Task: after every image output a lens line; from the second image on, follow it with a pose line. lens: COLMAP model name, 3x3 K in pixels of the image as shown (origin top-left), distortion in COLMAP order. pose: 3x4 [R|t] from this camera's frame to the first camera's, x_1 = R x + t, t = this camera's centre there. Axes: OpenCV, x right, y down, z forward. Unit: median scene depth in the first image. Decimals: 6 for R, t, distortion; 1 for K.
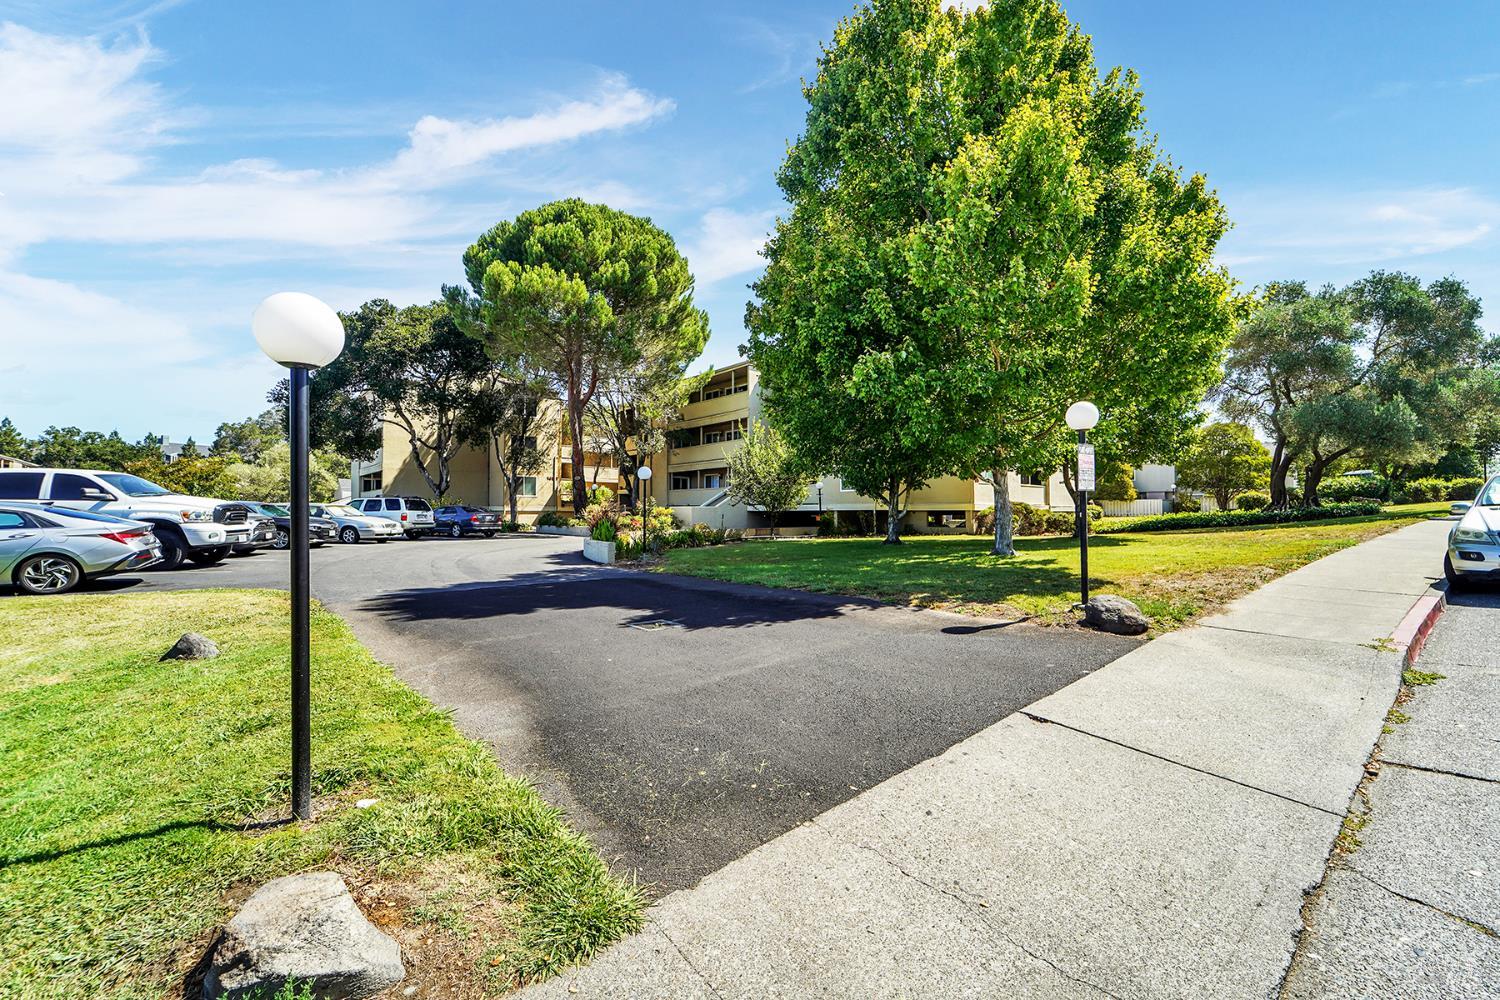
lens RADIAL K [[622.7, 0, 750.0], [0, 622.7, 500.0], [0, 0, 1]] dist [0.000357, 0.000030]
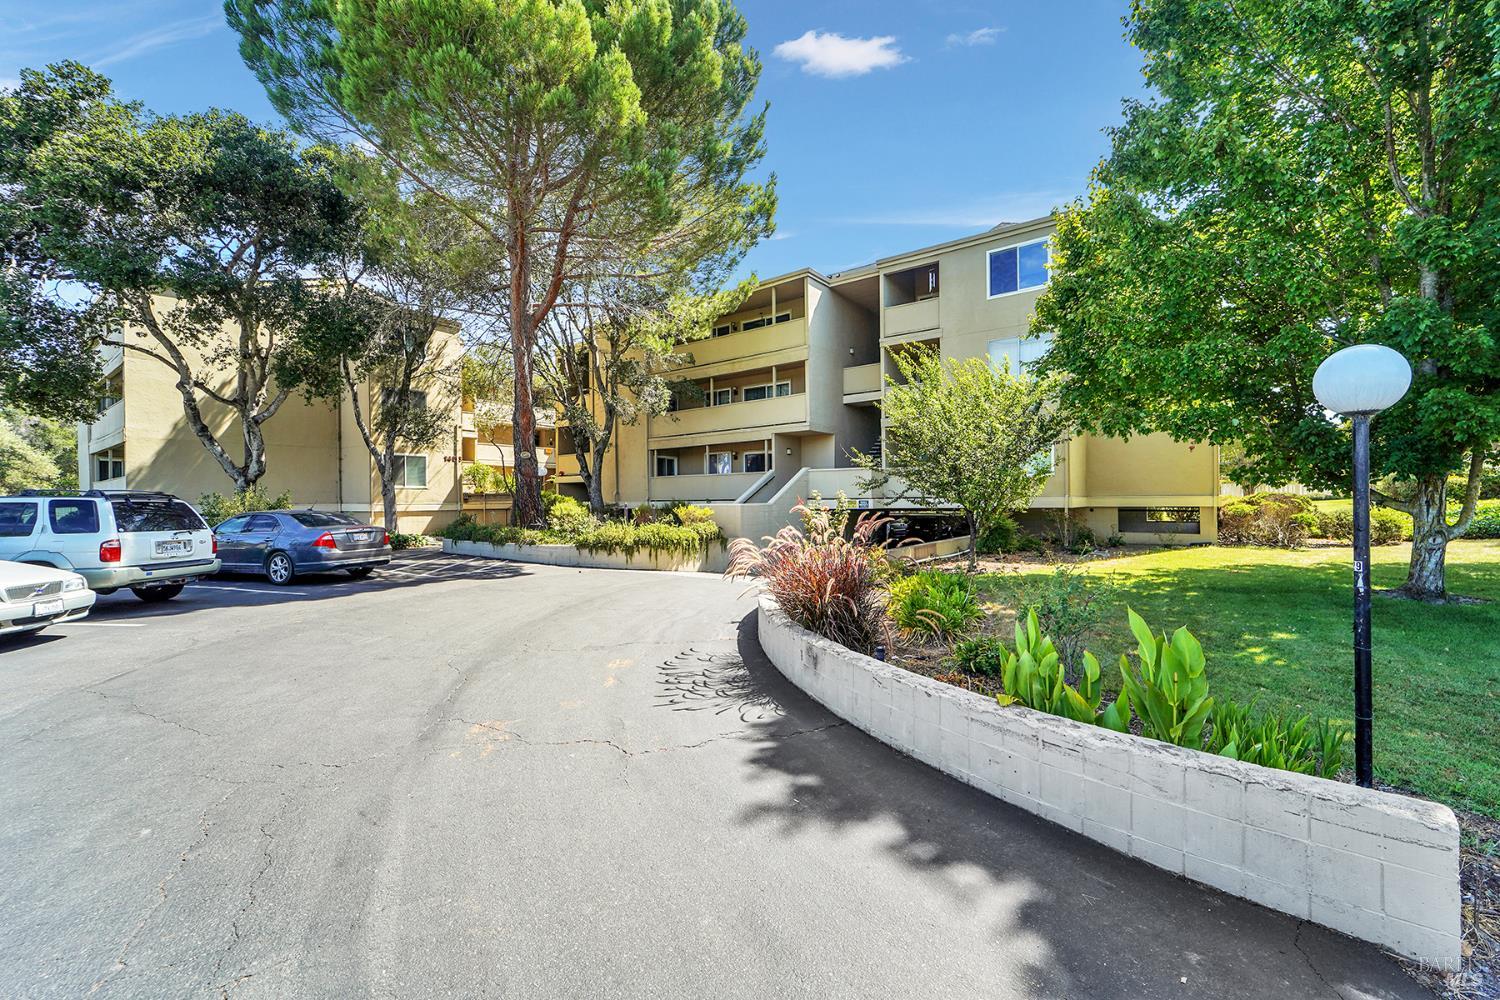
lens RADIAL K [[603.6, 0, 750.5], [0, 603.6, 505.3], [0, 0, 1]] dist [-0.000414, -0.000197]
pose [[0.976395, -0.012413, 0.215634, -0.180755], [0.005935, 0.999512, 0.030663, -0.004860], [-0.215910, -0.028659, 0.975993, 0.389051]]
